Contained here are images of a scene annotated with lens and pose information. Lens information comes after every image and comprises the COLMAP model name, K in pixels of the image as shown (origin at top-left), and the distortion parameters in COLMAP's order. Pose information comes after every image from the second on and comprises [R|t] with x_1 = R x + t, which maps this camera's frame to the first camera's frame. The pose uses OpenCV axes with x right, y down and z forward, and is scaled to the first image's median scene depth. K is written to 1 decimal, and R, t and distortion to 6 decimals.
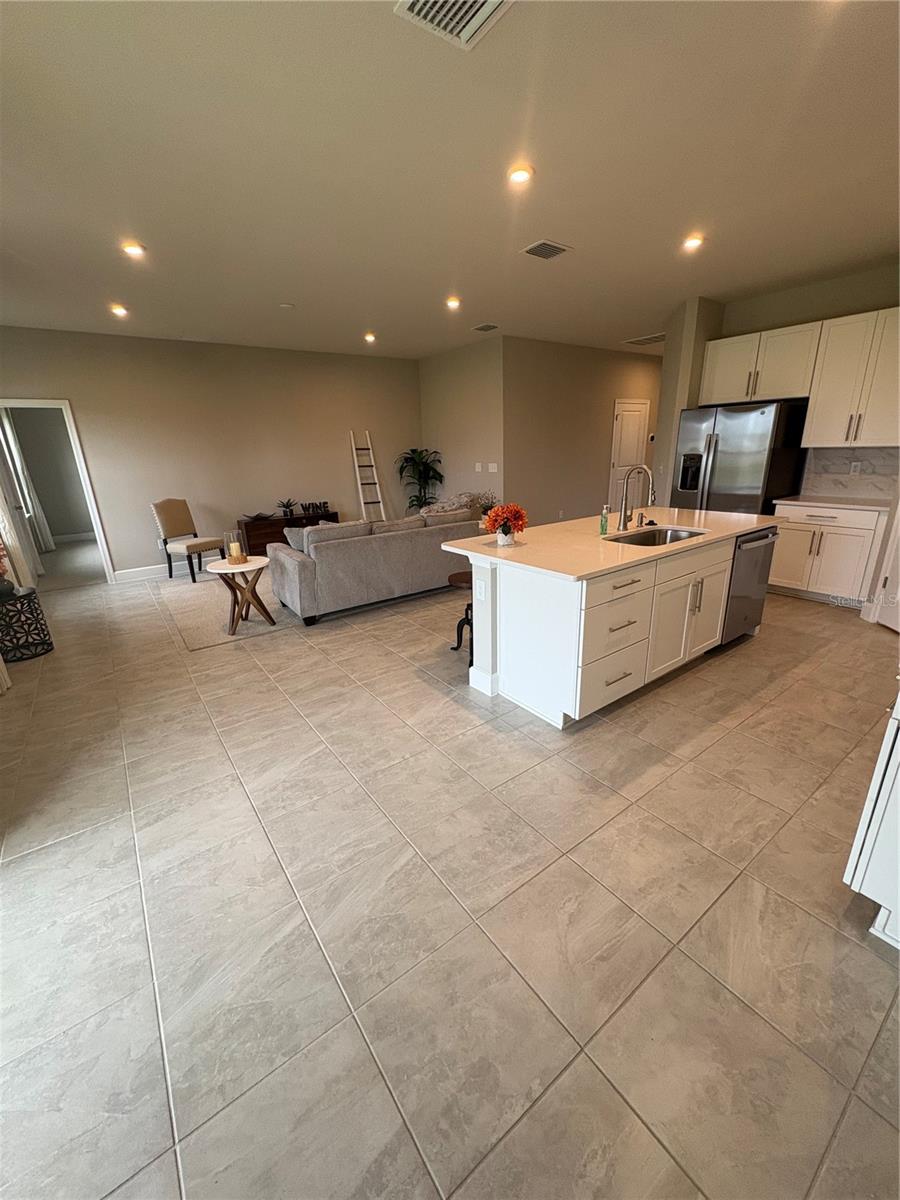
lens RADIAL K [[477.3, 0, 451.3], [0, 477.3, 597.8], [0, 0, 1]] dist [0.001785, 0.000365]
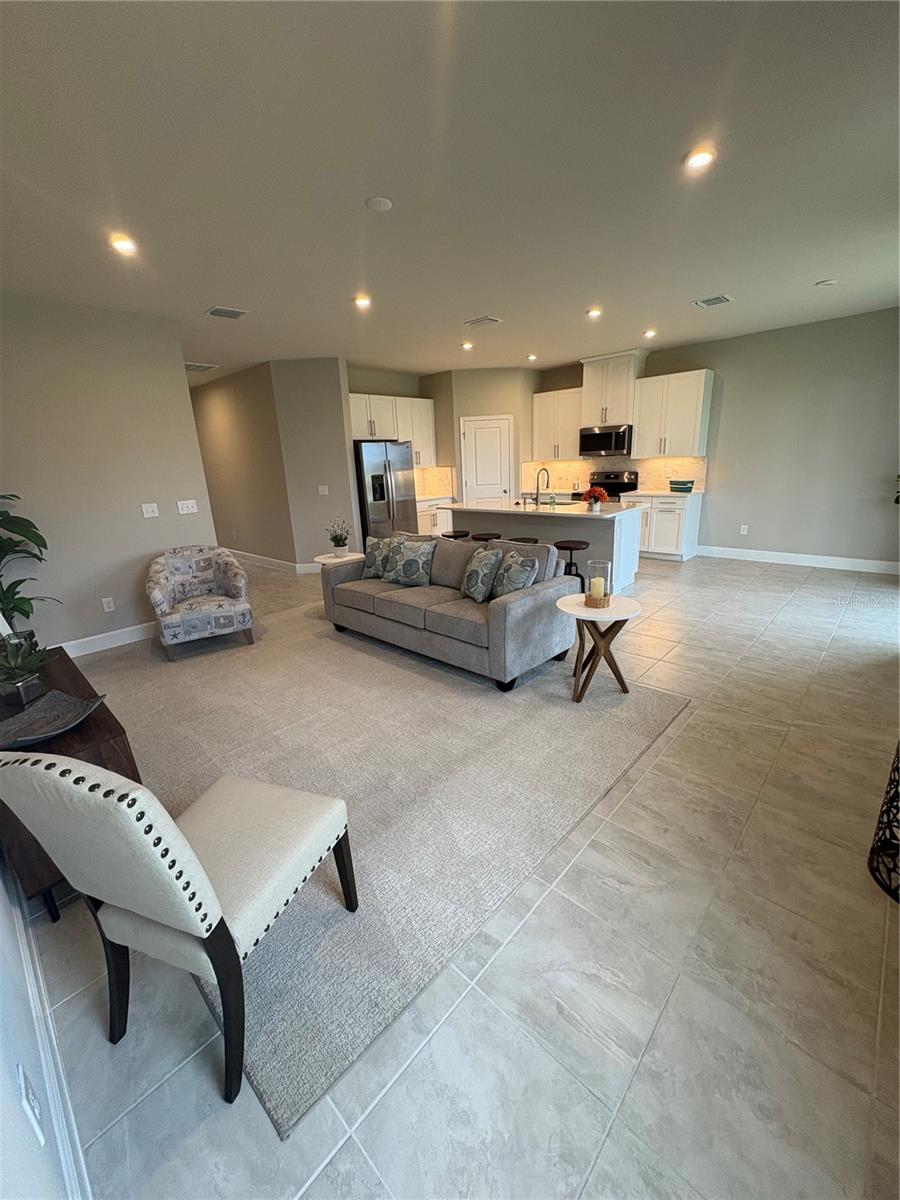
lens RADIAL K [[477.3, 0, 455.2], [0, 477.3, 600.5], [0, 0, 1]] dist [0.001785, 0.000365]
pose [[-0.185255, -0.238939, 0.953199, -1.328832], [0.350983, 0.889922, 0.291291, -0.439449], [-0.917873, 0.388520, -0.080999, 1.526273]]
